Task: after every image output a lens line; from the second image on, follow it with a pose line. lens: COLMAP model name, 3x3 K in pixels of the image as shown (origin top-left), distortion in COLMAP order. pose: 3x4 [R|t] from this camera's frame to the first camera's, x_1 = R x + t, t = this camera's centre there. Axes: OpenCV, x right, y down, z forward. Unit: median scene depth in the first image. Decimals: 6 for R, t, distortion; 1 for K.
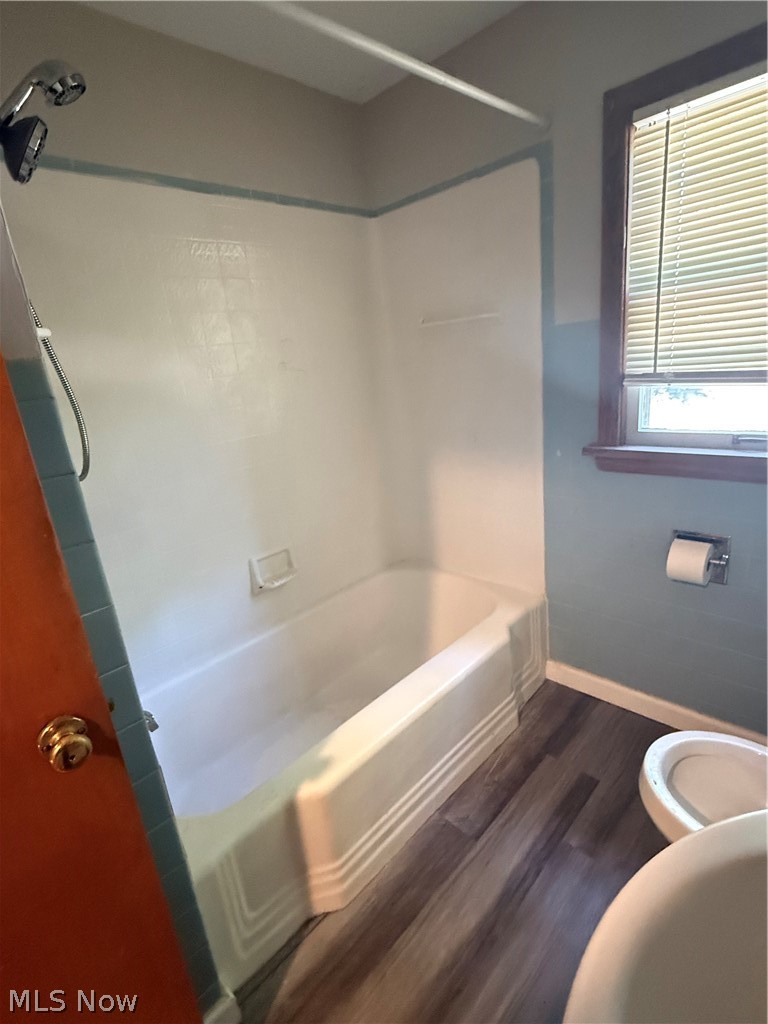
lens RADIAL K [[498.2, 0, 389.6], [0, 498.2, 509.7], [0, 0, 1]] dist [-0.001535, -0.000337]
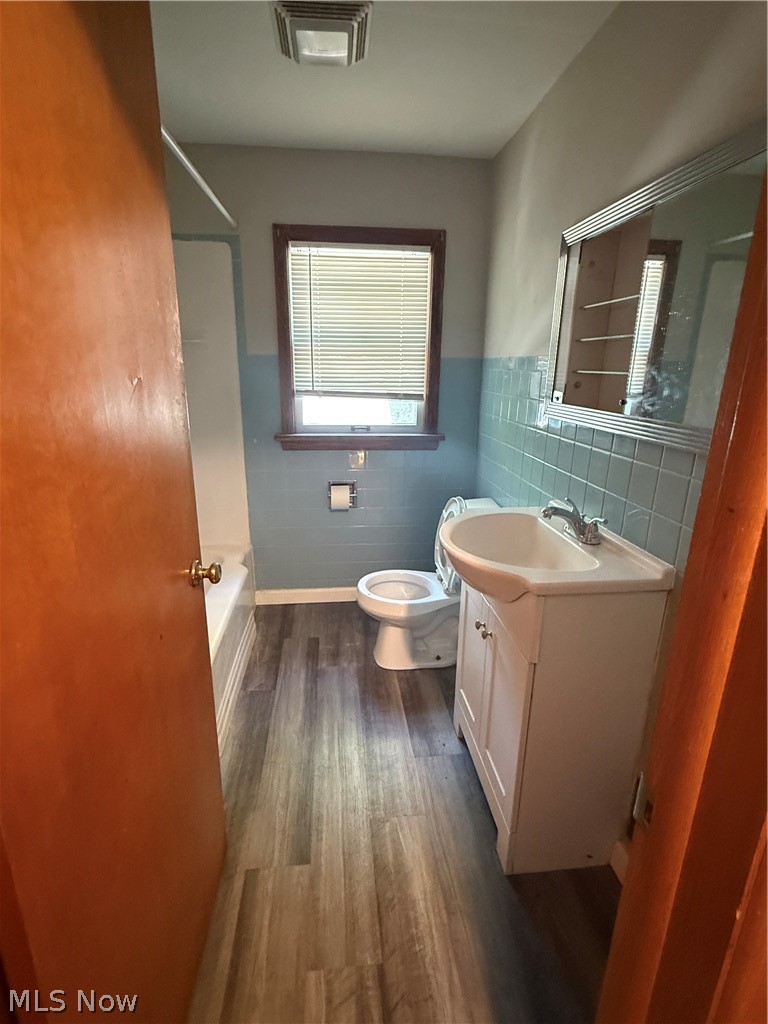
lens RADIAL K [[498.2, 0, 377.8], [0, 498.2, 513.0], [0, 0, 1]] dist [-0.001535, -0.000337]
pose [[0.643260, -0.114797, 0.756993, -0.672757], [0.147599, 0.988743, 0.024519, 0.137038], [-0.751286, 0.095959, 0.652963, -0.258778]]
